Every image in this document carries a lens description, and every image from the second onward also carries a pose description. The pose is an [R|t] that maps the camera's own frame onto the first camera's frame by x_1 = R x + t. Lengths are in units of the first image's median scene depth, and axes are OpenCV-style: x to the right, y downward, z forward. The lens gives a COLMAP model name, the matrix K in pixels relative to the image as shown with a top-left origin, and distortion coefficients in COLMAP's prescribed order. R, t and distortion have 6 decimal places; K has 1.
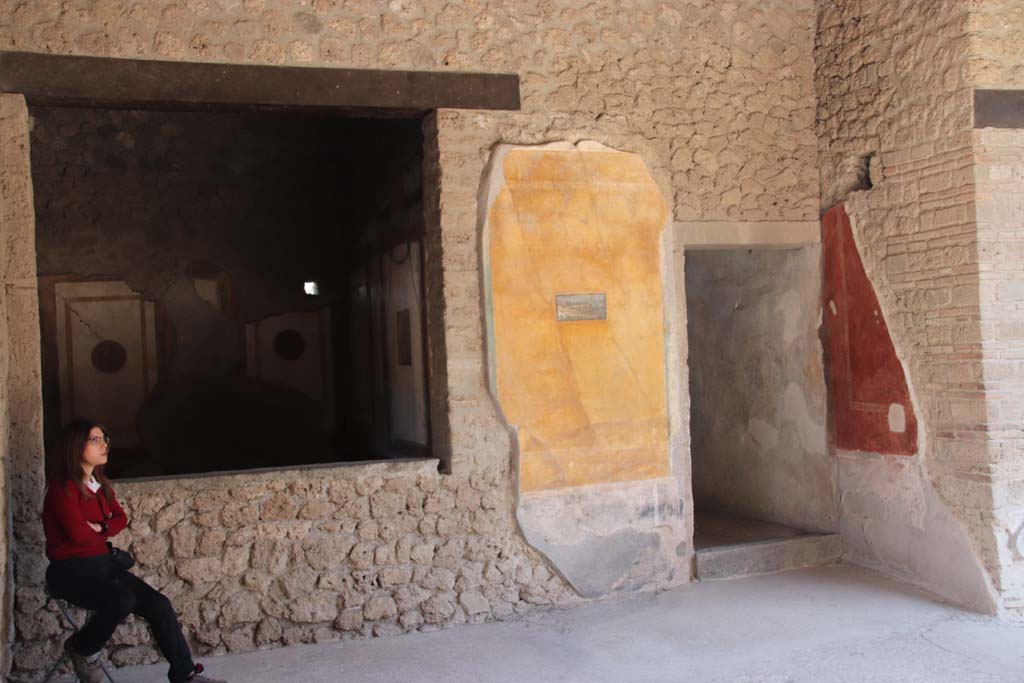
lens RADIAL K [[1262.0, 0, 512.0], [0, 1262.0, 341.5], [0, 0, 1]] dist [-0.027524, 0.414058]
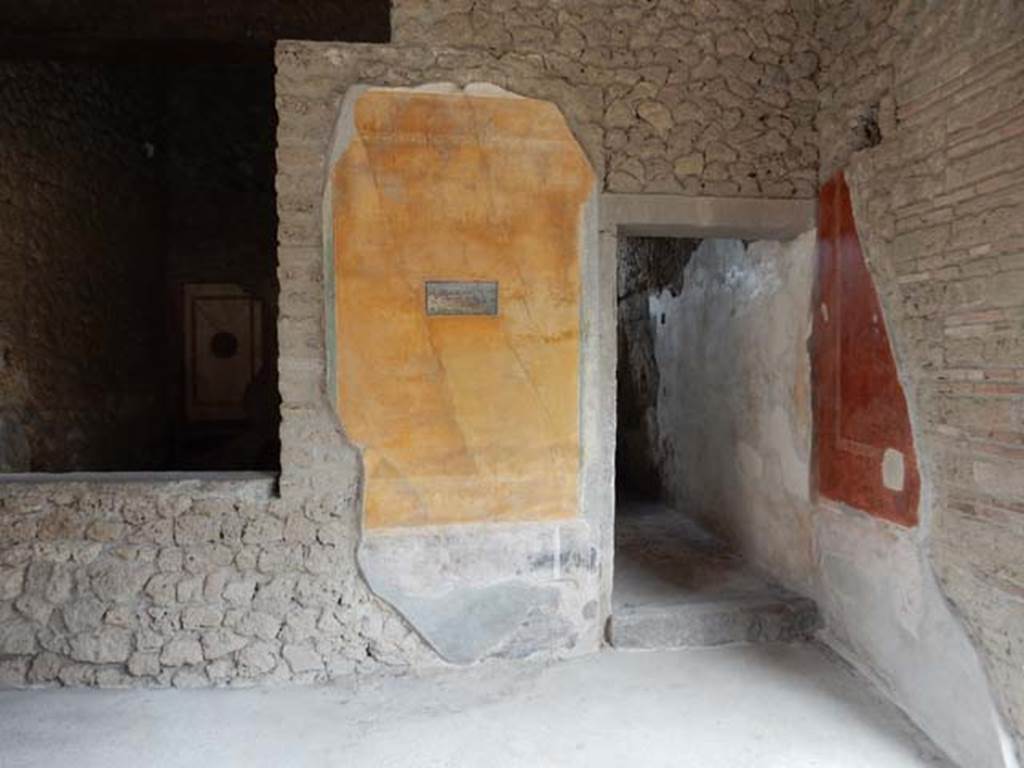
lens RADIAL K [[755.2, 0, 512.6], [0, 755.2, 387.3], [0, 0, 1]] dist [-0.040467, 0.020294]
pose [[0.963420, 0.053092, -0.262685, 0.212947], [-0.039828, 0.997660, 0.055570, 0.000886], [0.265021, -0.043075, 0.963280, 0.561562]]
